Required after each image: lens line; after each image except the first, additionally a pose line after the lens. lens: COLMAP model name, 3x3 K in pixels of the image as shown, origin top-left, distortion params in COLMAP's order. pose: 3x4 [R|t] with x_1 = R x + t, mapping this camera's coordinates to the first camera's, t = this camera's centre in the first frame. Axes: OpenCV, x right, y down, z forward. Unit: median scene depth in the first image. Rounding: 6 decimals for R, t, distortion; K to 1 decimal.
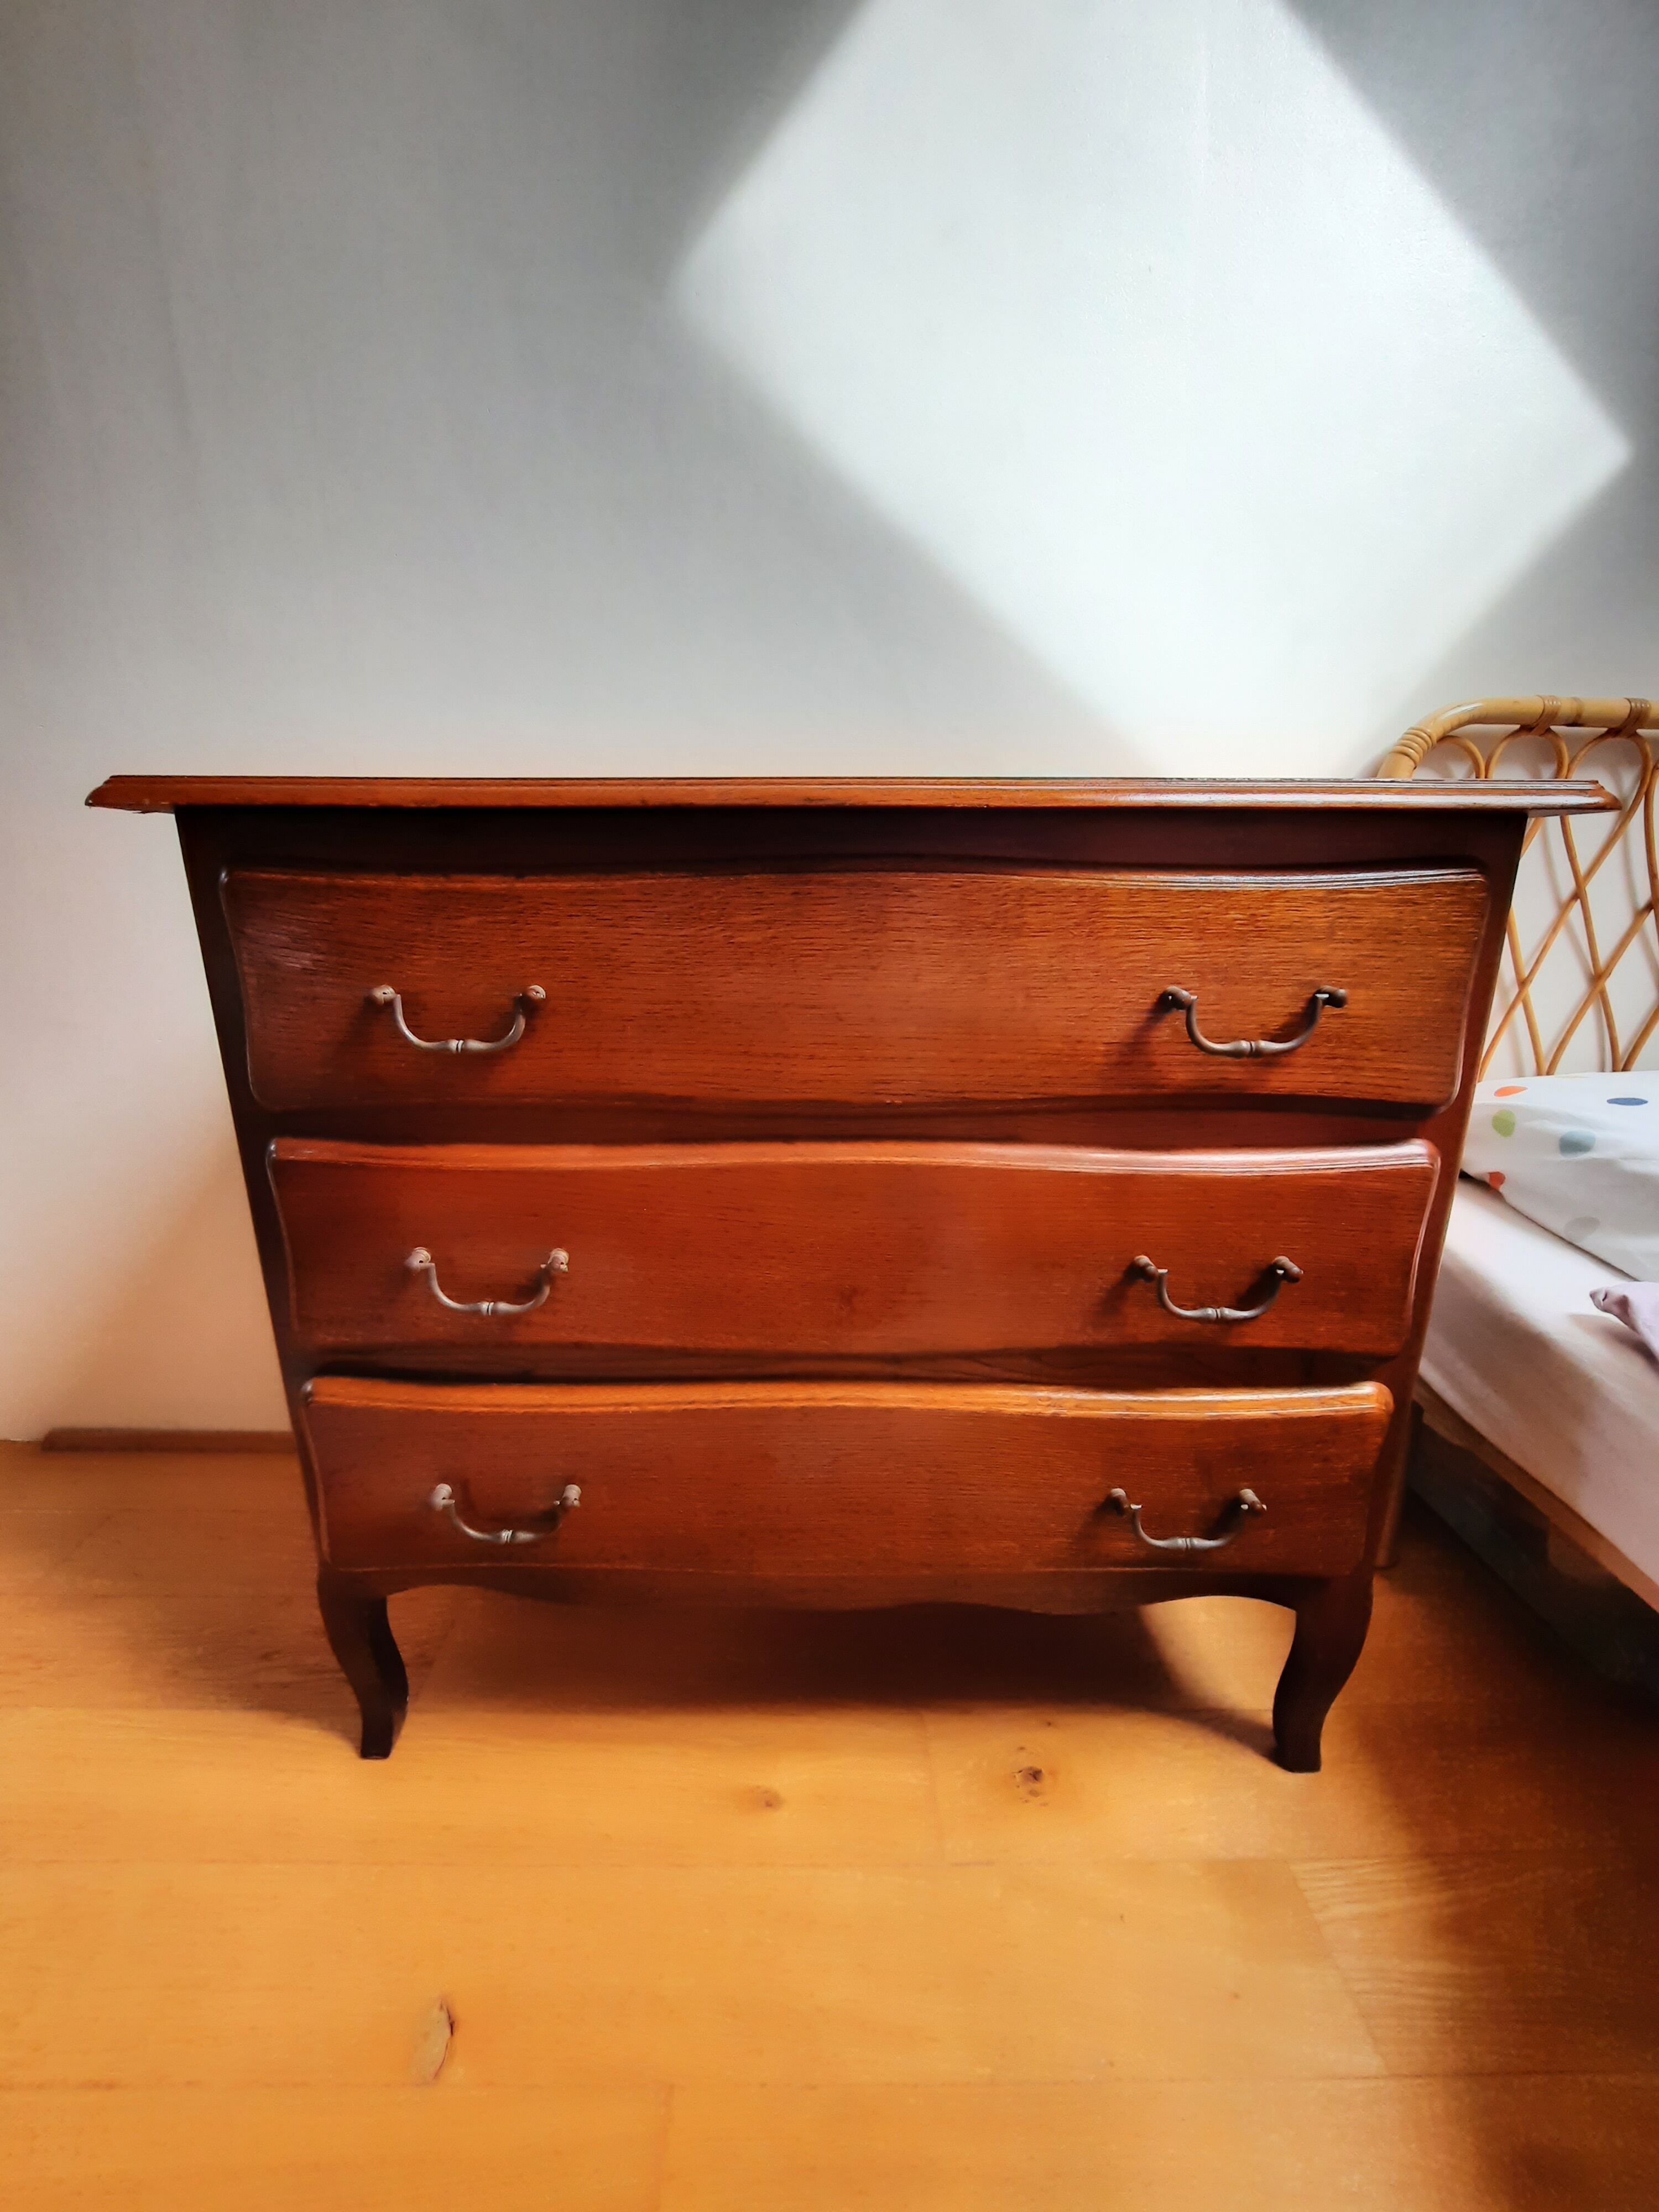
lens RADIAL K [[849.6, 0, 789.0], [0, 849.6, 1137.0], [0, 0, 1]] dist [-0.021720, 0.004118]
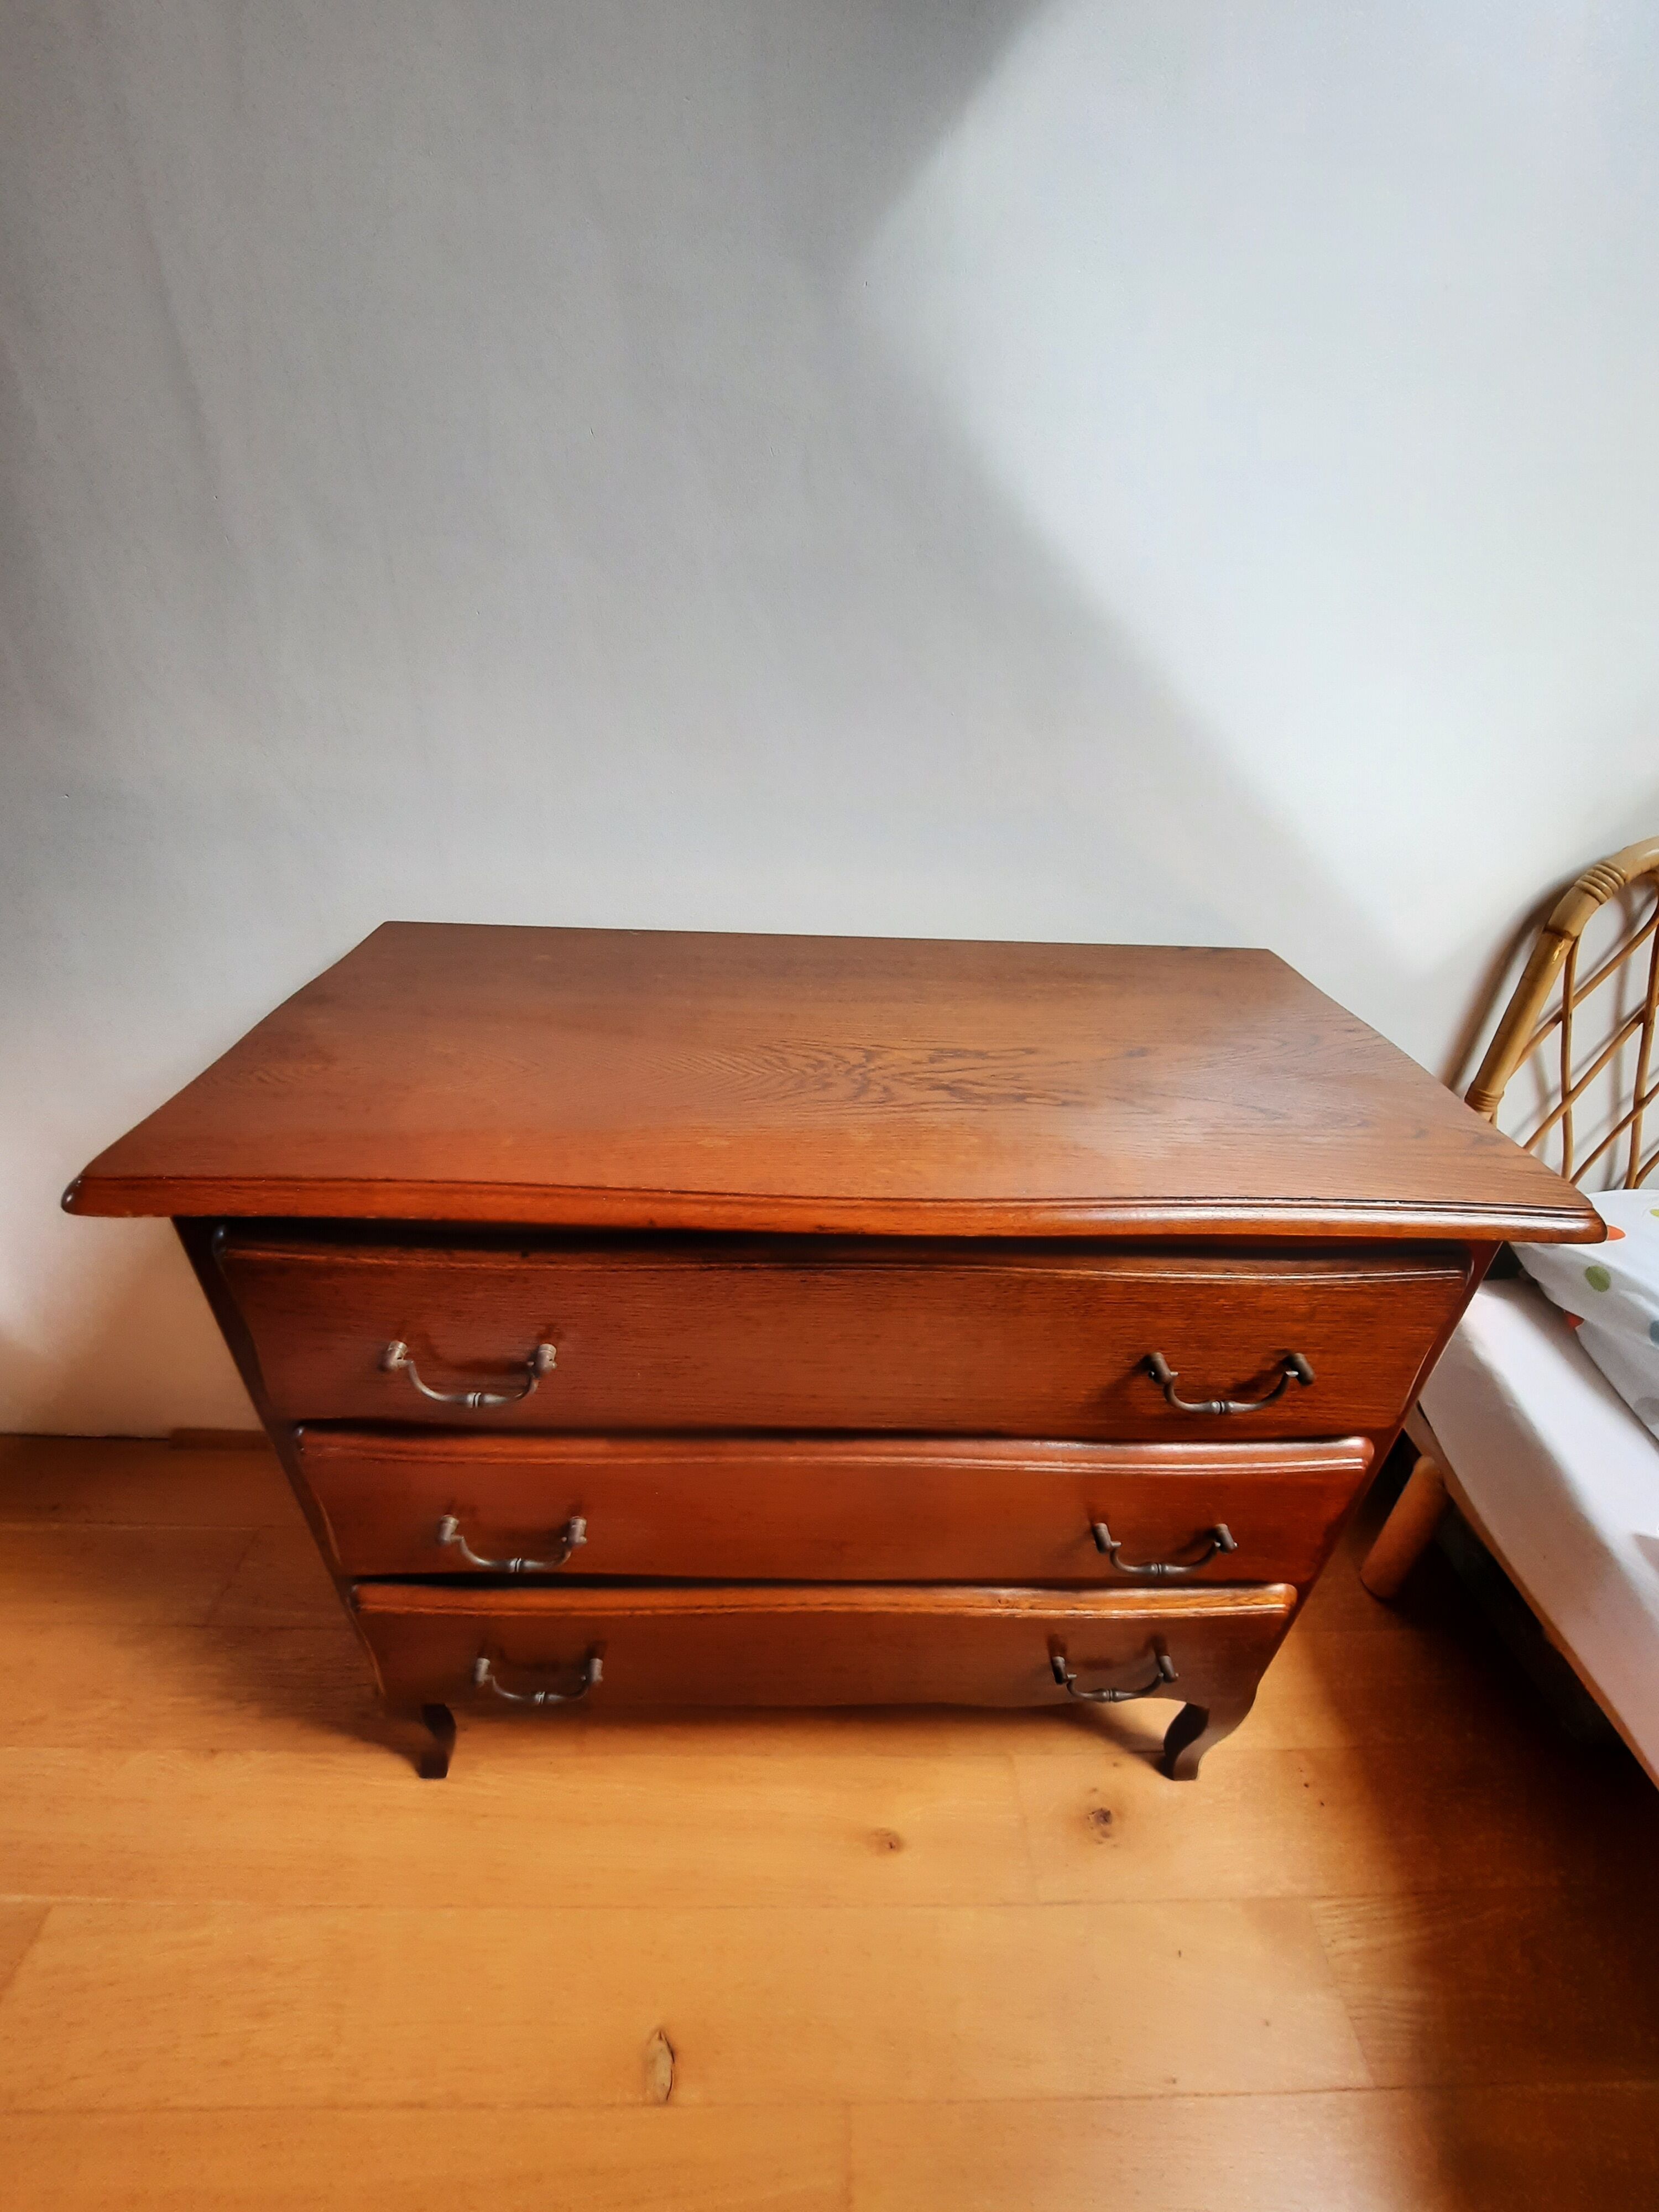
lens RADIAL K [[849.6, 0, 783.4], [0, 849.6, 1114.8], [0, 0, 1]] dist [-0.021720, 0.004118]
pose [[0.999249, 0.003855, 0.038564, -0.050883], [-0.013362, 0.968297, 0.249443, -0.673191], [-0.036380, -0.249770, 0.967621, 0.064010]]
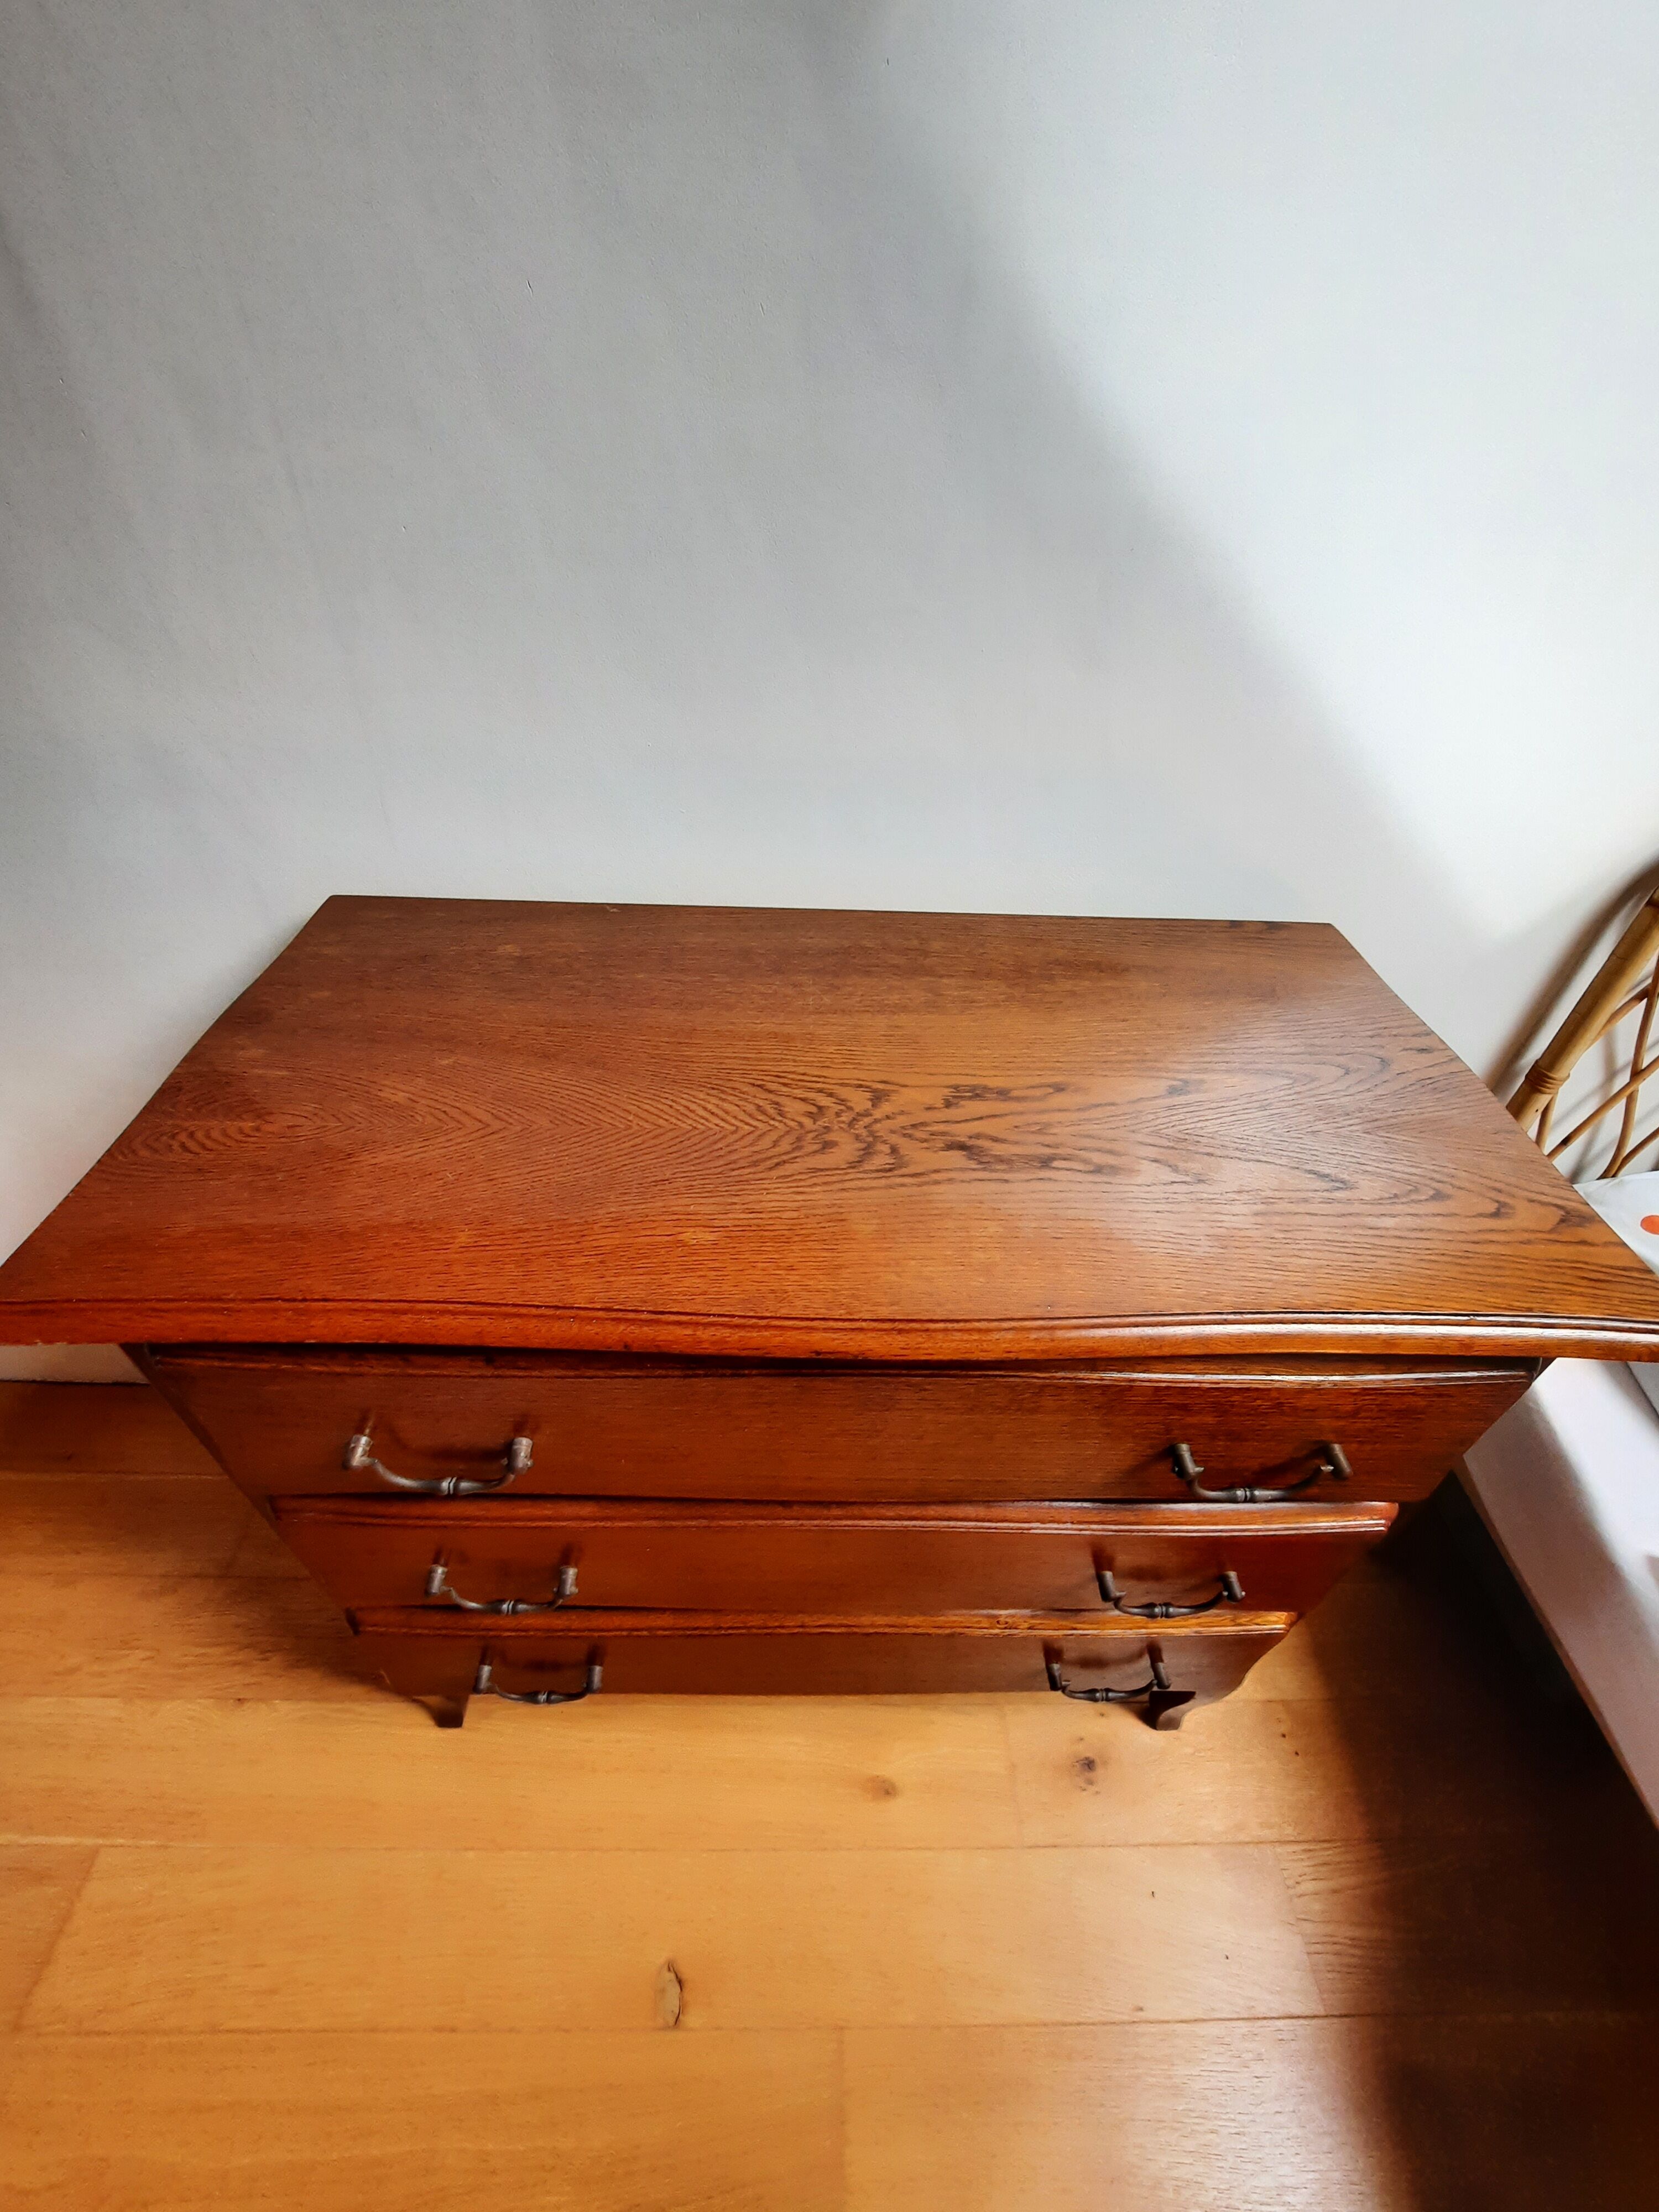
lens RADIAL K [[849.6, 0, 787.2], [0, 849.6, 1117.3], [0, 0, 1]] dist [-0.021720, 0.004118]
pose [[0.999421, -0.002687, 0.033906, -0.031560], [-0.011288, 0.914180, 0.405151, -0.849871], [-0.032085, -0.405300, 0.913621, 0.258010]]
